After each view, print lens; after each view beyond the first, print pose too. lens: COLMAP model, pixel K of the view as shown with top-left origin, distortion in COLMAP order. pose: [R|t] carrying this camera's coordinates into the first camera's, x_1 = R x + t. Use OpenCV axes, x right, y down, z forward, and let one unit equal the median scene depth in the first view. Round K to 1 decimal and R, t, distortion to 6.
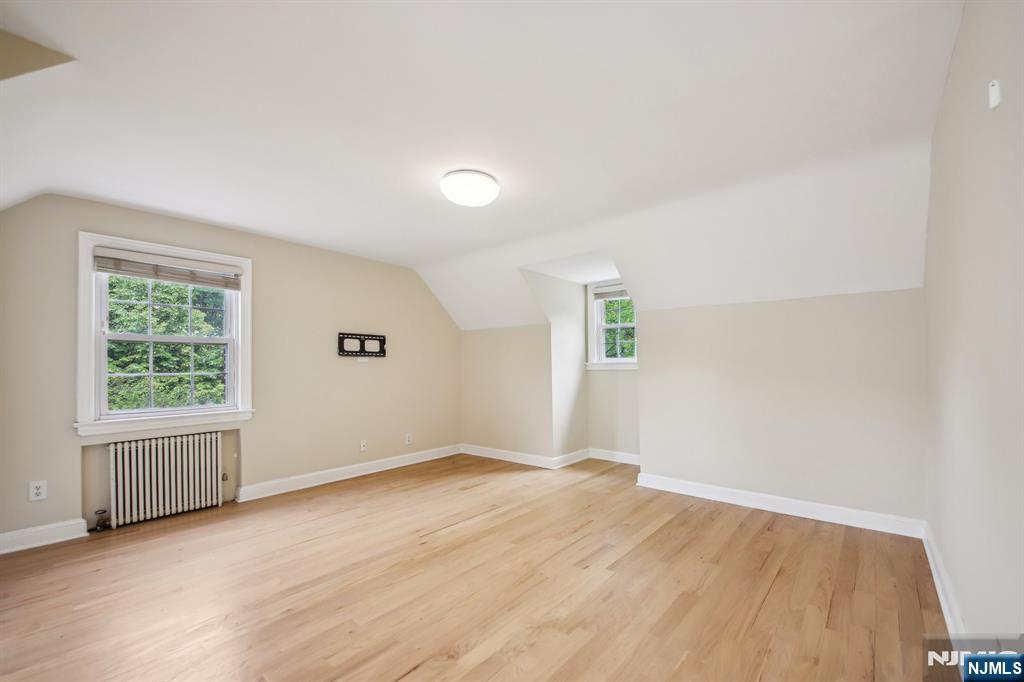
lens RADIAL K [[419.1, 0, 519.3], [0, 419.1, 343.8], [0, 0, 1]] dist [0.046247, -0.028740]
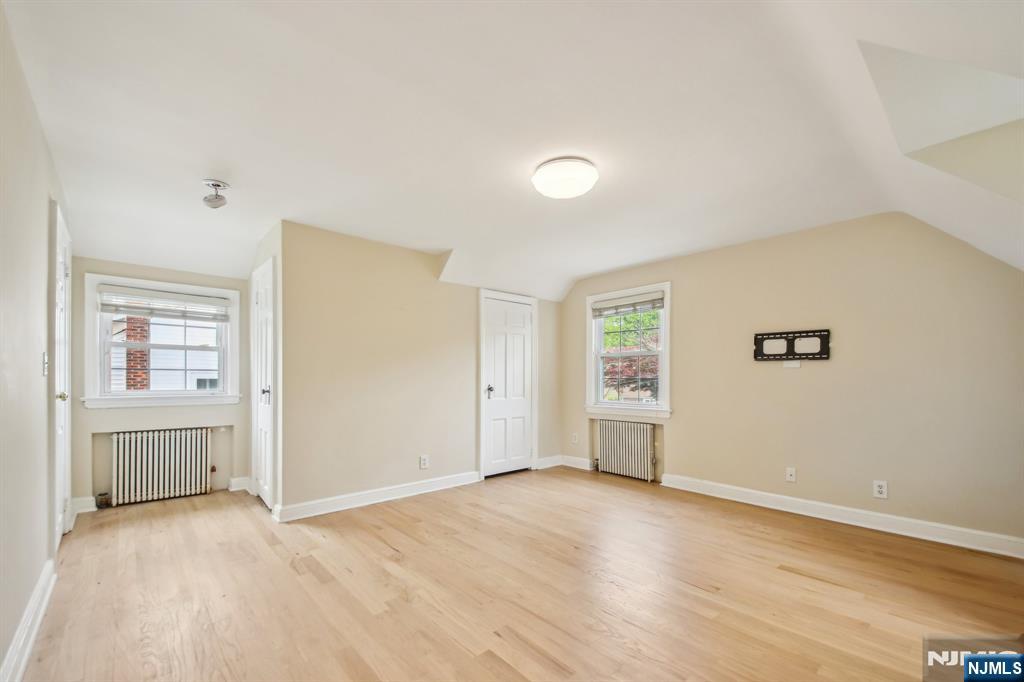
lens RADIAL K [[428.9, 0, 512.5], [0, 428.9, 357.8], [0, 0, 1]] dist [0.047532, -0.031460]
pose [[-0.145617, -0.034142, -0.988752, 0.524250], [0.055124, 0.997572, -0.042565, 0.033198], [0.987804, -0.060702, -0.143381, 0.643258]]
